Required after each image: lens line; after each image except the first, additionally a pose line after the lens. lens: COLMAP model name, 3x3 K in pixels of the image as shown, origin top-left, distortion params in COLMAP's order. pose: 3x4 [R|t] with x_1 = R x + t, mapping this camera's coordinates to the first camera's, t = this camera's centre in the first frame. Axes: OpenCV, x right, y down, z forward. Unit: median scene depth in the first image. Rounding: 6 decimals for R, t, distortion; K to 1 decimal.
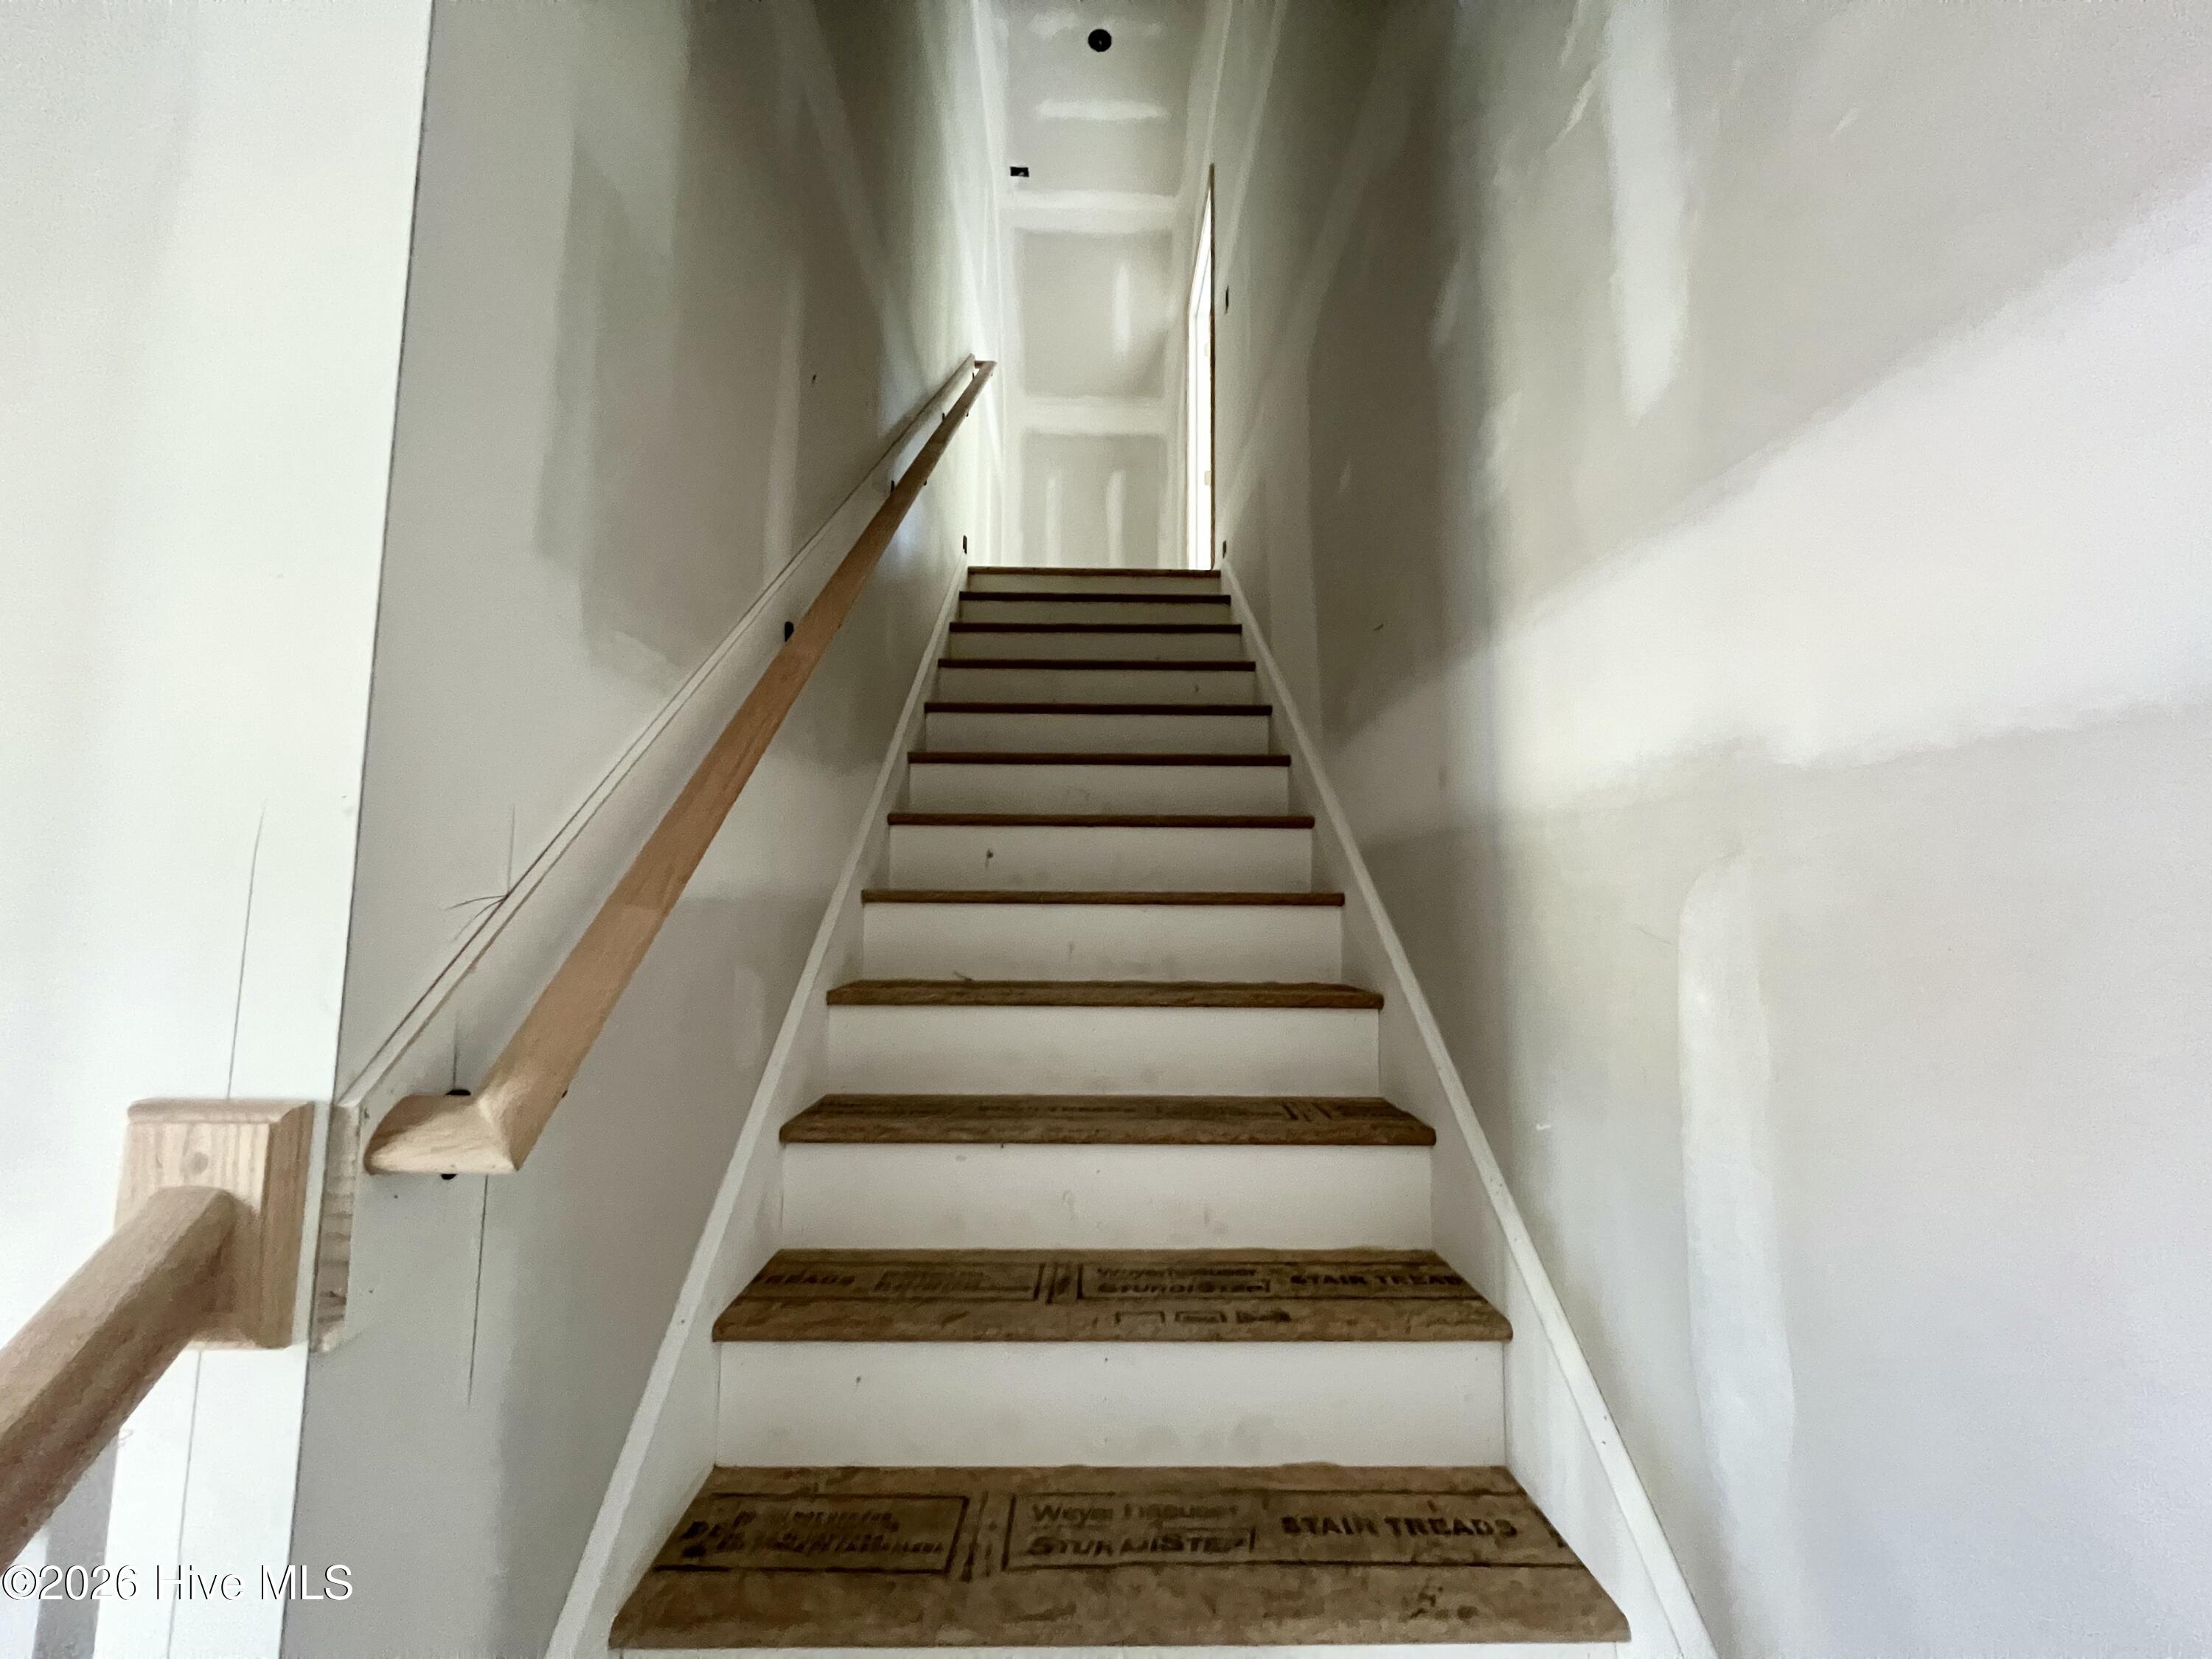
lens RADIAL K [[881.7, 0, 1100.6], [0, 881.7, 839.6], [0, 0, 1]] dist [-0.002838, 0.000796]
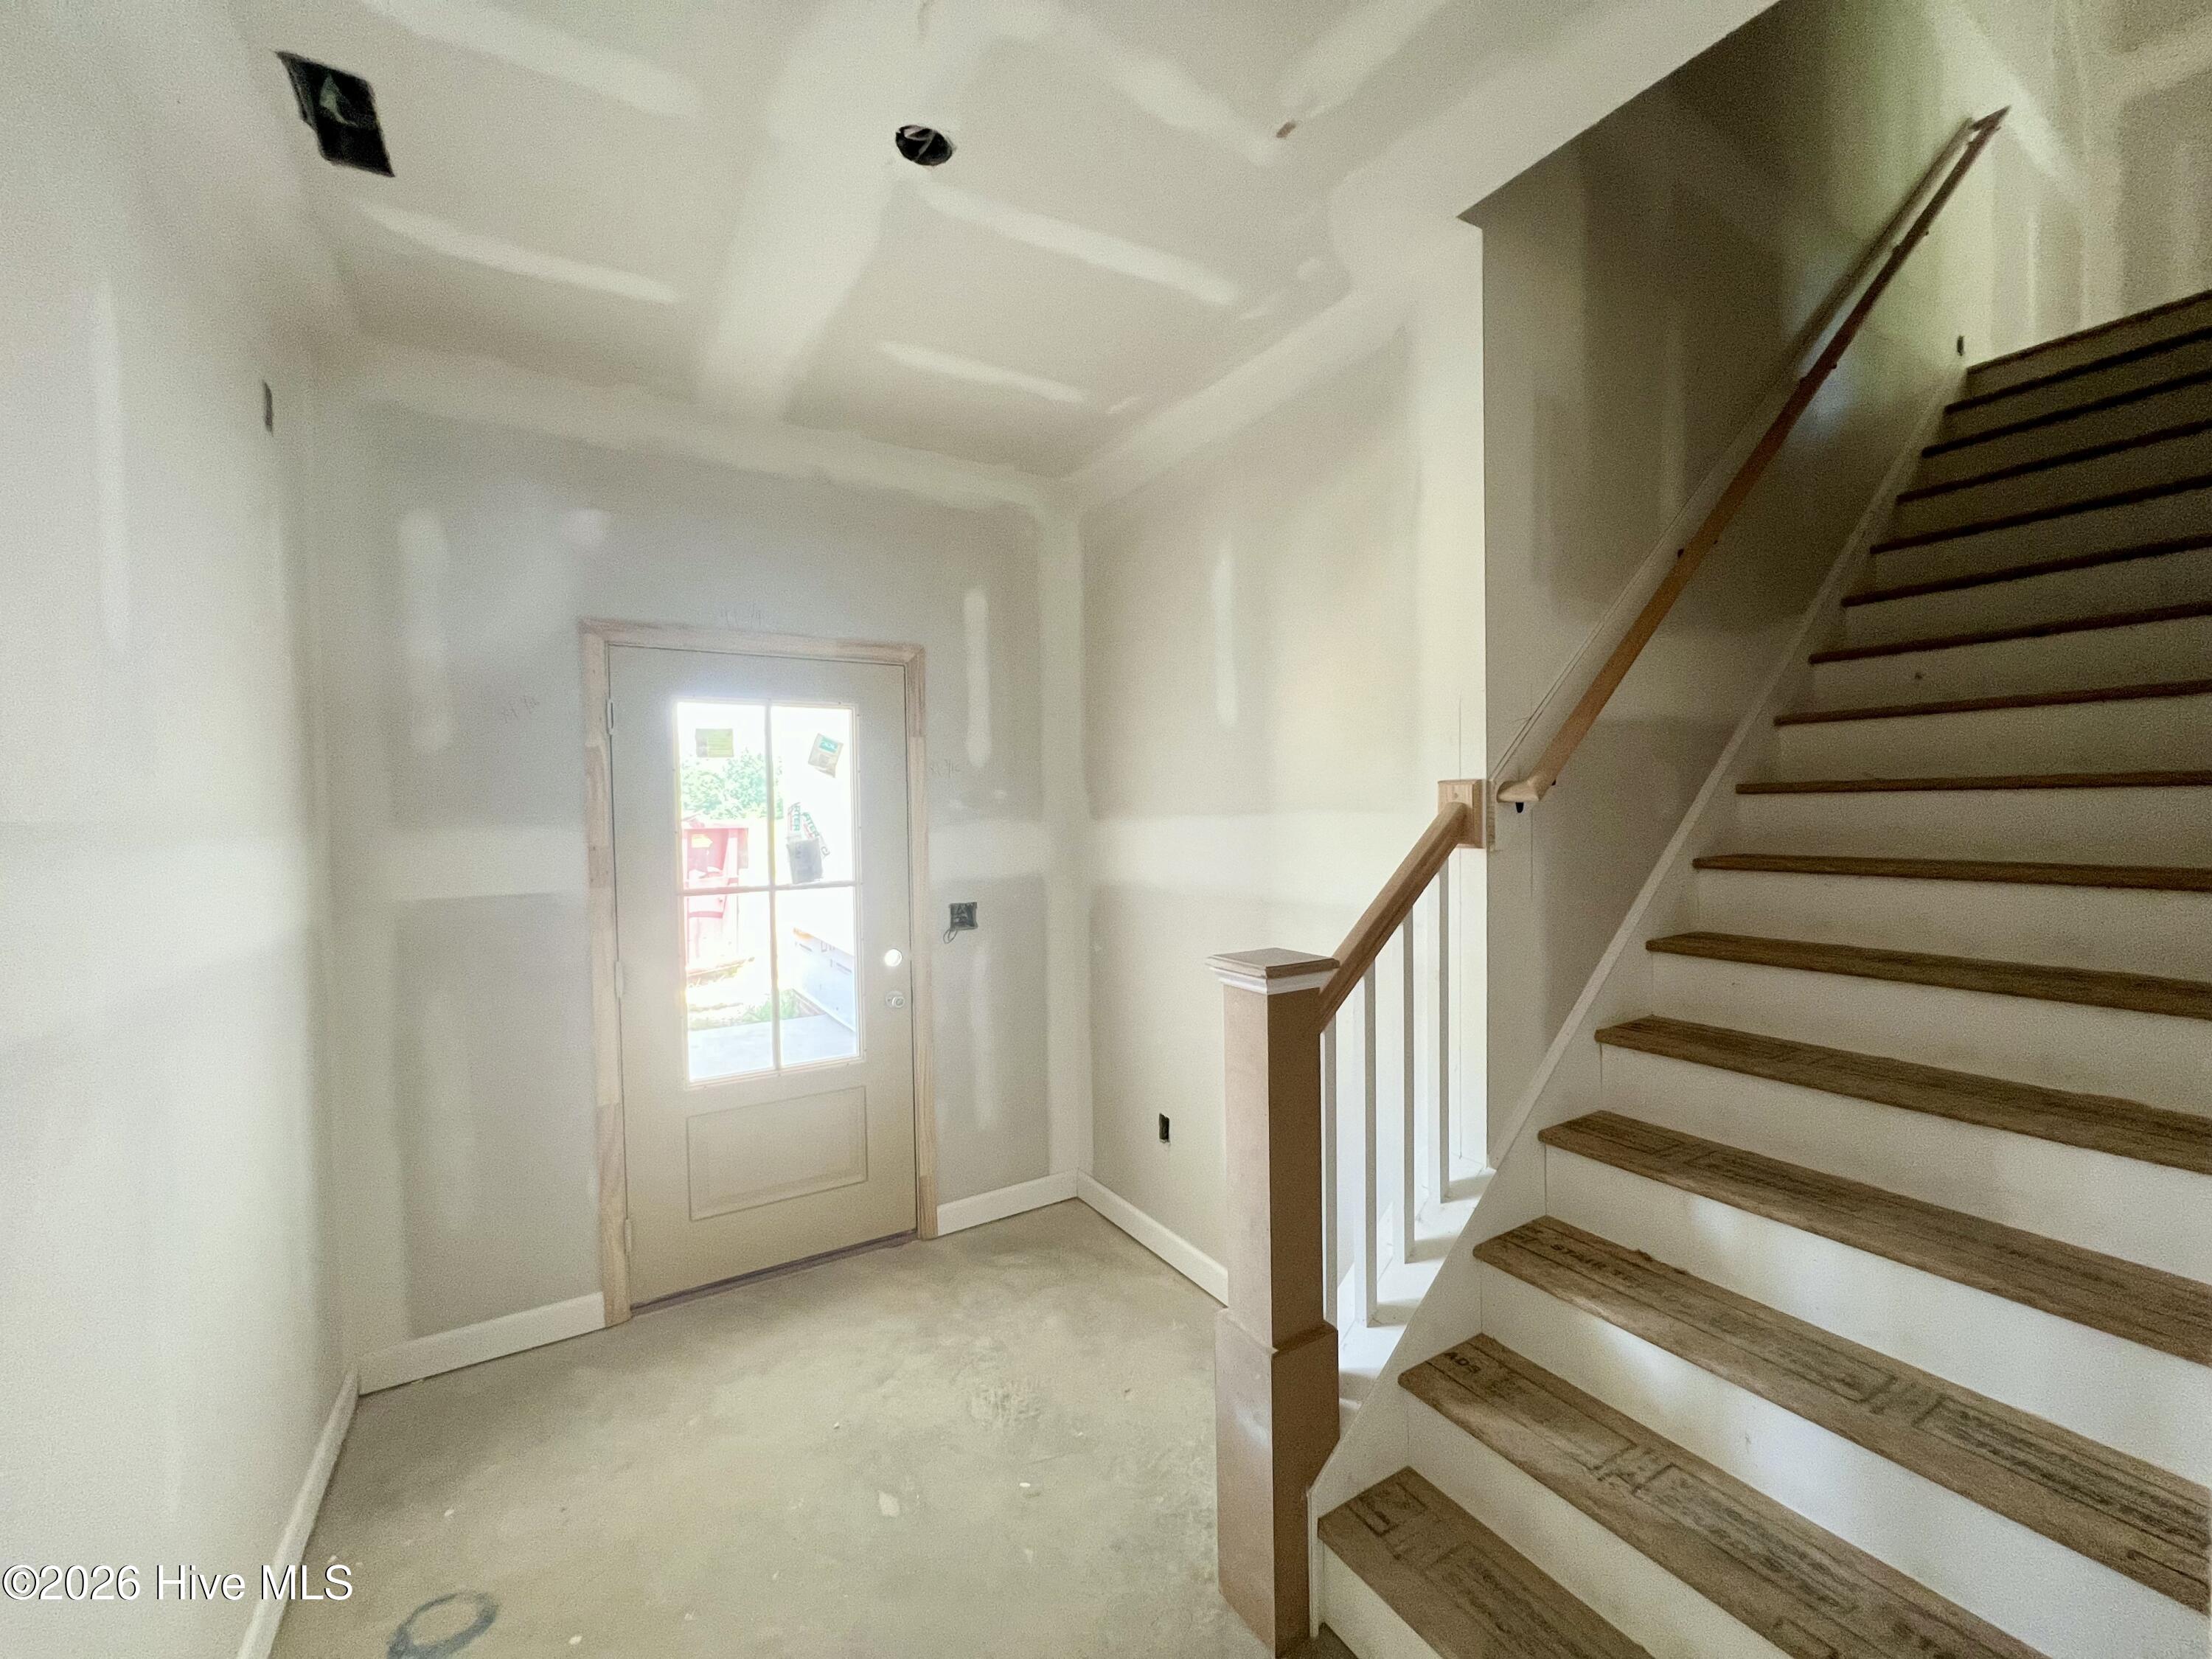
lens RADIAL K [[881.7, 0, 1103.7], [0, 881.7, 838.7], [0, 0, 1]] dist [-0.002838, 0.000796]
pose [[0.500173, 0.006968, -0.865897, 0.837984], [0.105316, 0.992055, 0.068817, 0.091200], [0.859497, -0.125614, 0.495465, -1.250872]]
